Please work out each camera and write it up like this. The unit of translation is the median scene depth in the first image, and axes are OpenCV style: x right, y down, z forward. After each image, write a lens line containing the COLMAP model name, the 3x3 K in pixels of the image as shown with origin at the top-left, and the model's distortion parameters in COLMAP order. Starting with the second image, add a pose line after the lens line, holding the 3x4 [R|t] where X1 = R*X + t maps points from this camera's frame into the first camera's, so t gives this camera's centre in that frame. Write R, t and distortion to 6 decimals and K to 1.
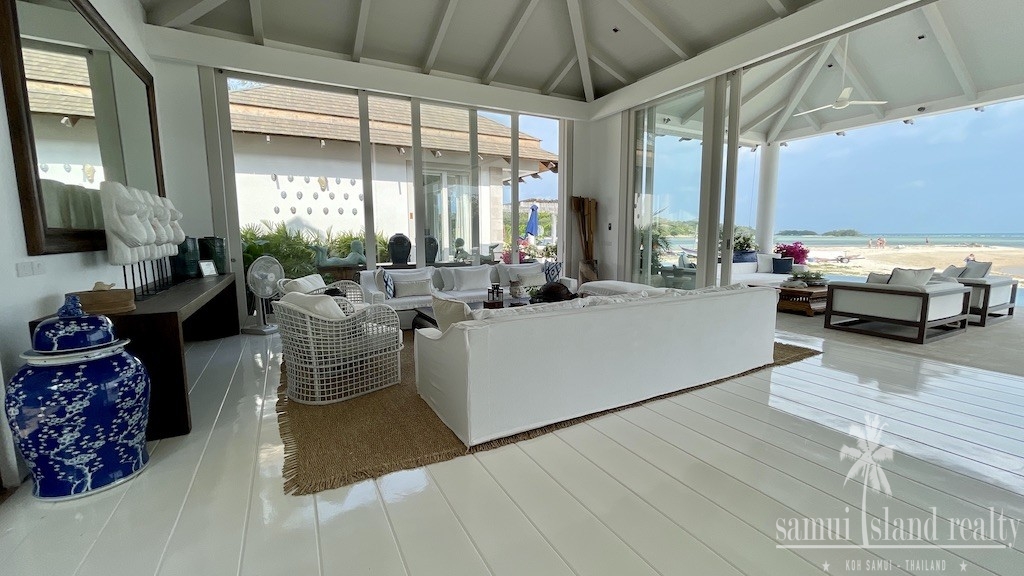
lens RADIAL K [[416.2, 0, 501.3], [0, 416.2, 283.6], [0, 0, 1]] dist [0.000374, 0.000876]
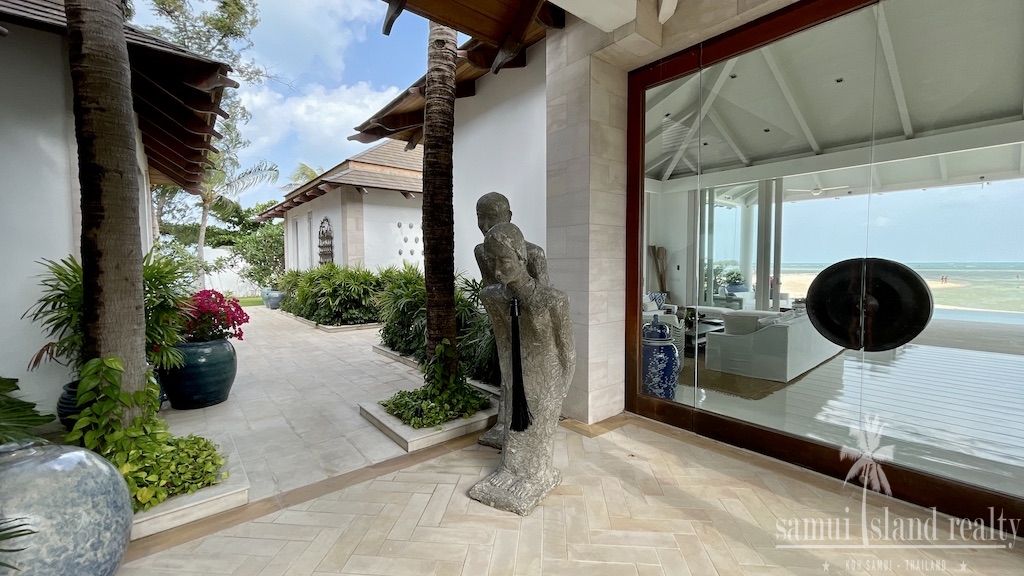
lens RADIAL K [[409.3, 0, 509.4], [0, 409.3, 288.2], [0, 0, 1]] dist [0.002048, 0.000052]
pose [[0.977208, -0.011247, 0.211985, -0.468597], [0.025948, 0.997436, -0.066696, 0.009247], [-0.210691, 0.070677, 0.974994, -0.178658]]
